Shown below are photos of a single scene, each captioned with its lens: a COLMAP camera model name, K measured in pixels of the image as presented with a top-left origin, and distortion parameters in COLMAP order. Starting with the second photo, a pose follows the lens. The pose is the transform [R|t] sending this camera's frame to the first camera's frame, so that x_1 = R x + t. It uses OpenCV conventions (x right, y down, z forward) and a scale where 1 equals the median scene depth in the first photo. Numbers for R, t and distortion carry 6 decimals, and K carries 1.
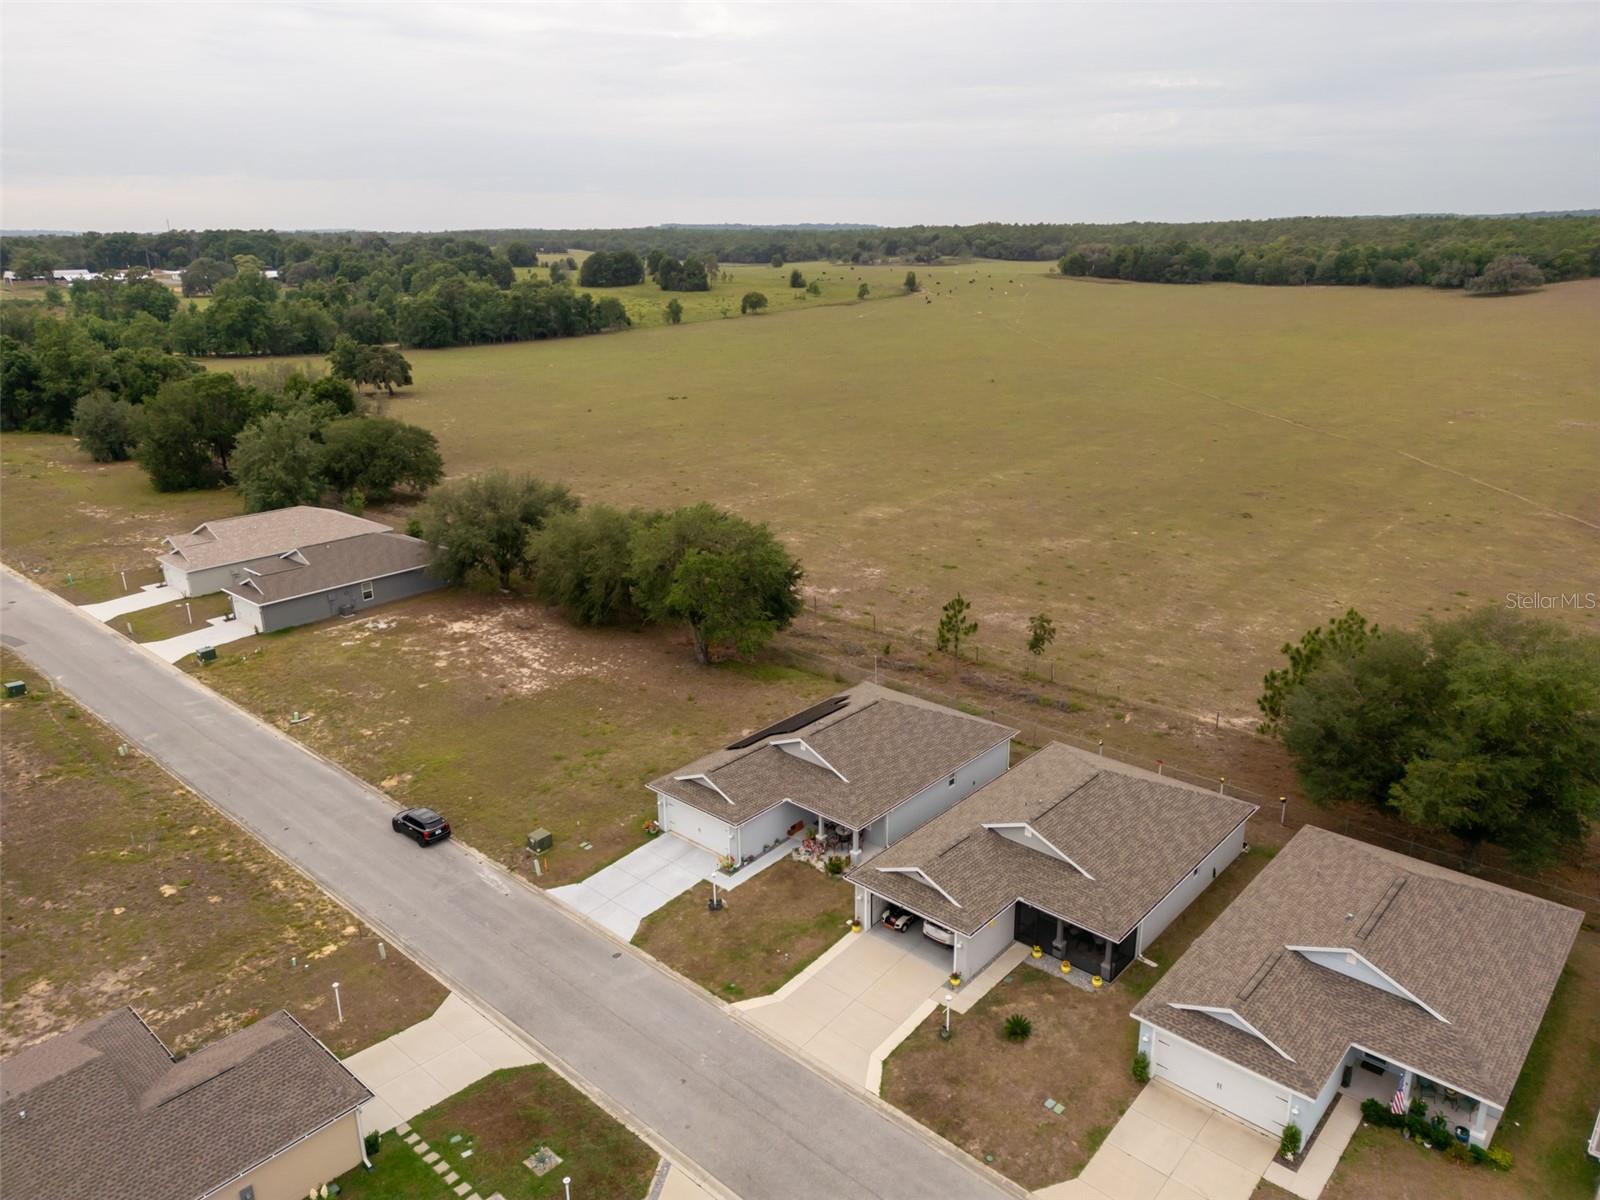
lens RADIAL K [[1112.8, 0, 806.9], [0, 1112.8, 598.1], [0, 0, 1]] dist [0.074798, -0.067756]
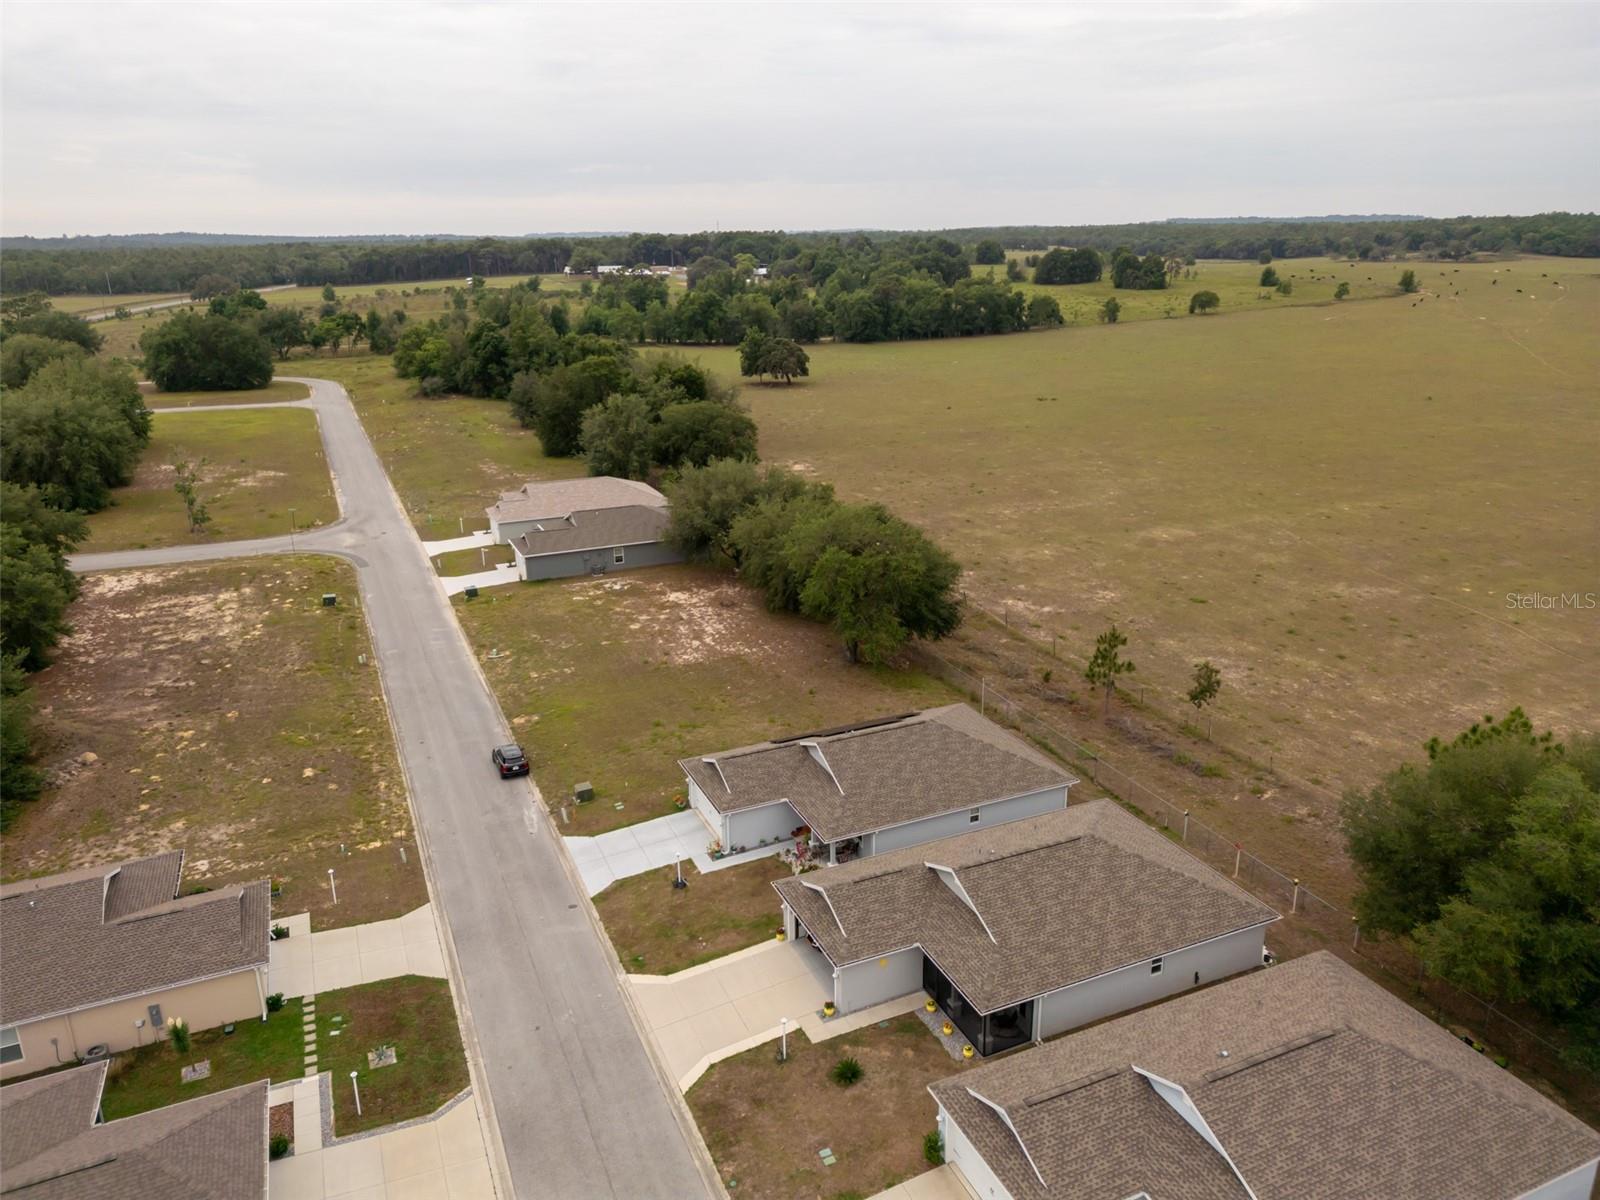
lens RADIAL K [[1112.8, 0, 808.9], [0, 1112.8, 602.1], [0, 0, 1]] dist [0.074798, -0.067756]
pose [[0.913226, 0.126960, -0.387168, 0.253963], [-0.124610, 0.991713, 0.031280, -0.021168], [0.387930, 0.019679, 0.921479, 0.051948]]
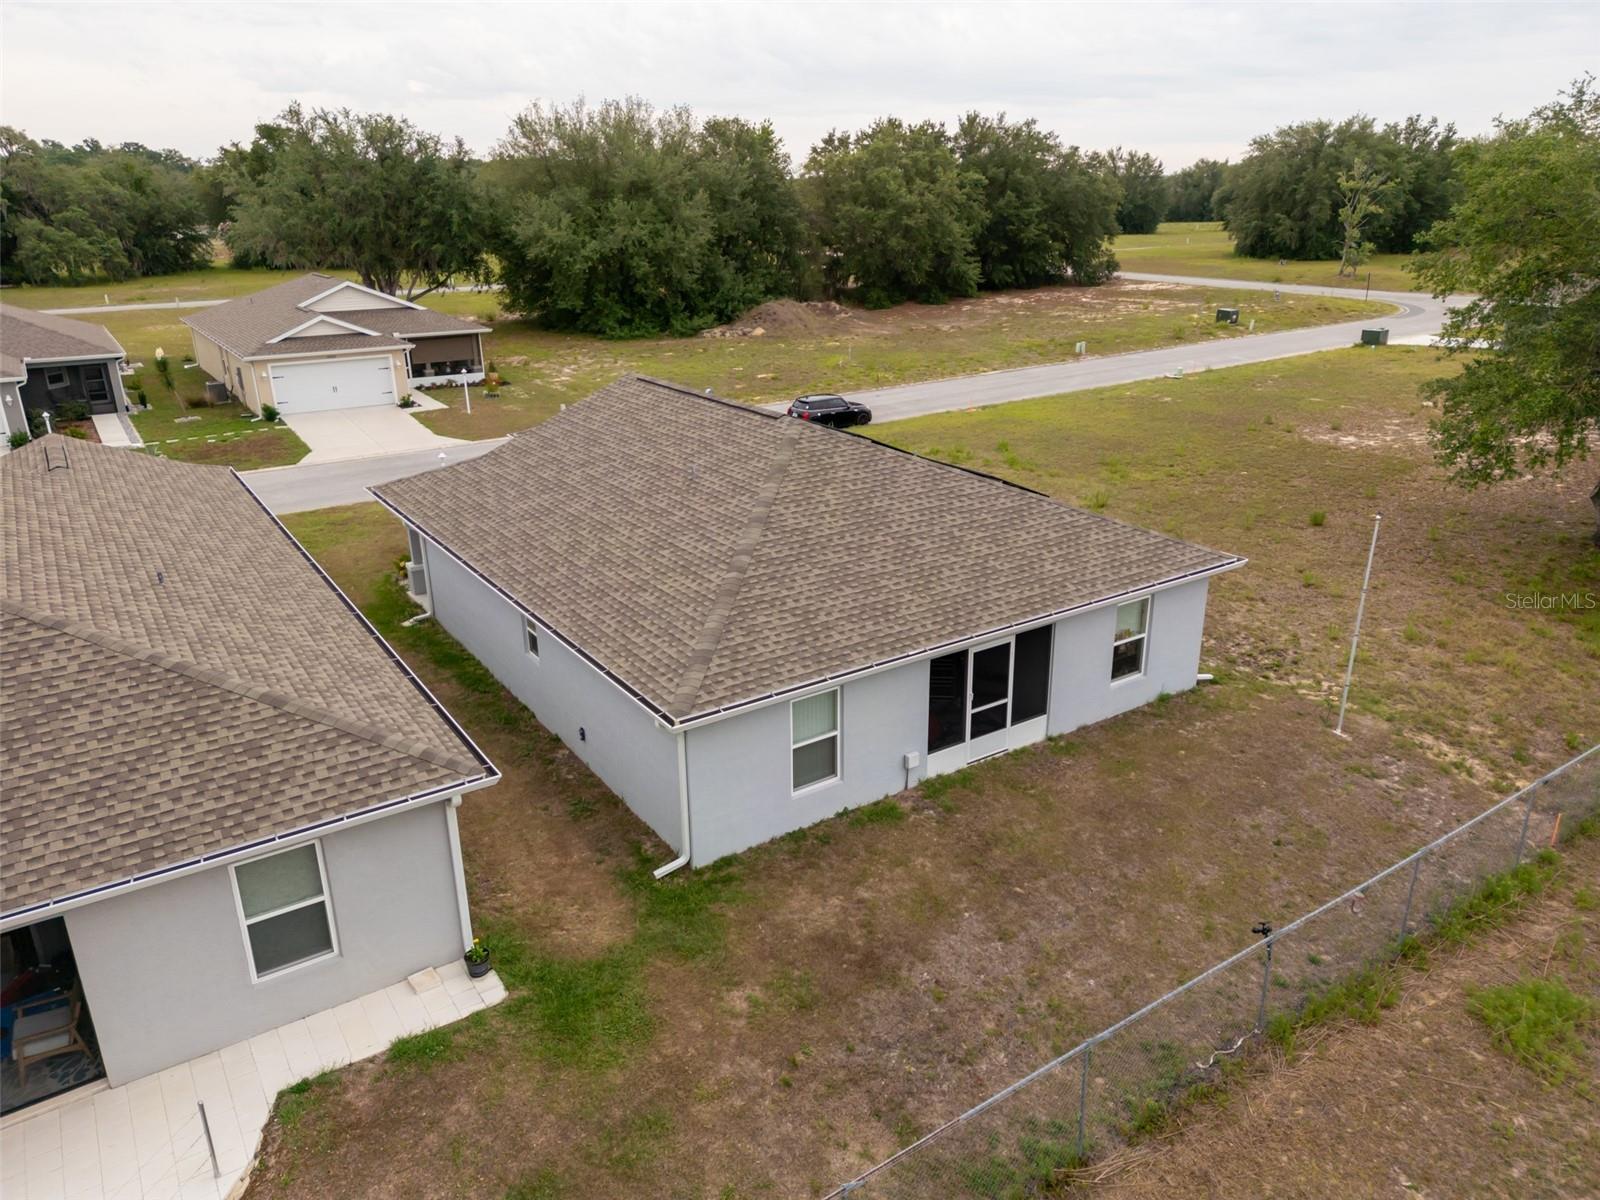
lens RADIAL K [[1112.8, 0, 802.3], [0, 1112.8, 609.0], [0, 0, 1]] dist [0.074798, -0.067756]
pose [[-0.249818, 0.352859, -0.901710, 0.288754], [-0.288018, 0.862008, 0.417118, 0.002351], [0.924465, 0.363913, -0.113716, 0.812859]]
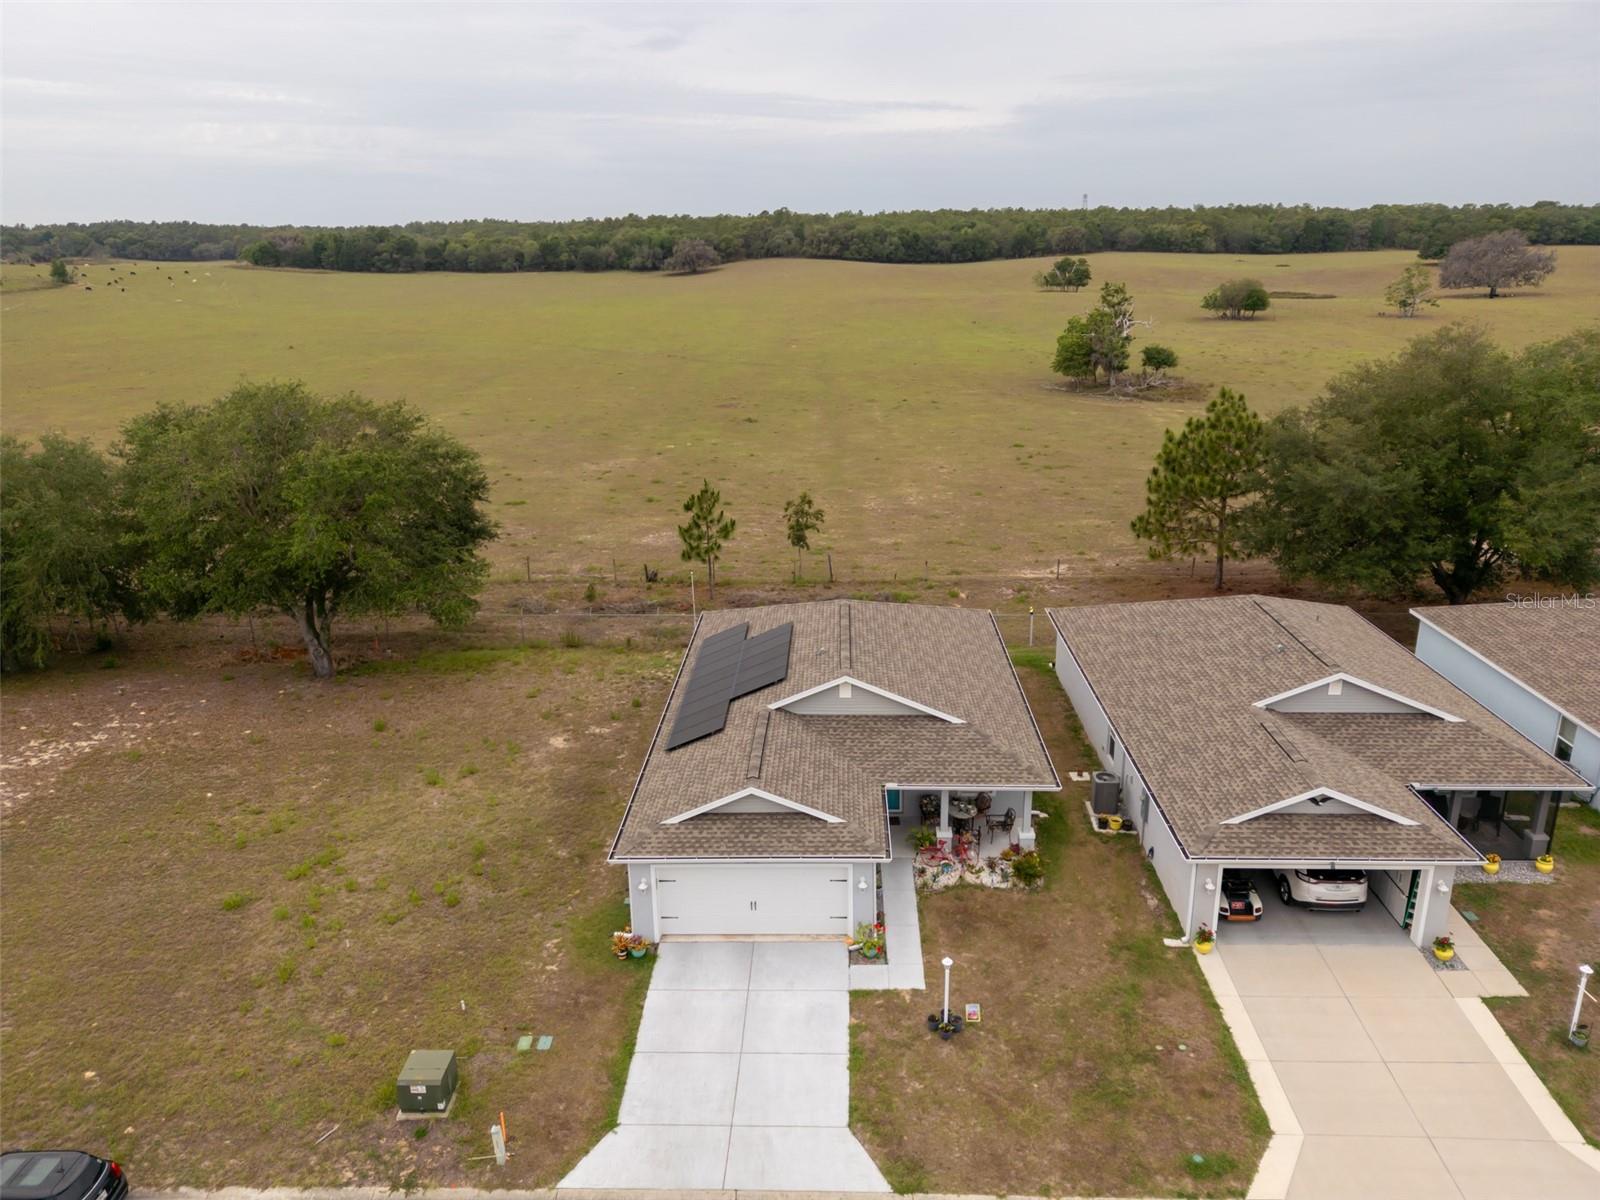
lens RADIAL K [[1112.8, 0, 804.2], [0, 1112.8, 600.5], [0, 0, 1]] dist [0.074798, -0.067756]
pose [[0.767632, -0.200856, 0.608604, -0.241231], [0.208427, 0.976239, 0.059296, 0.038899], [-0.606052, 0.081332, 0.791256, 0.414665]]
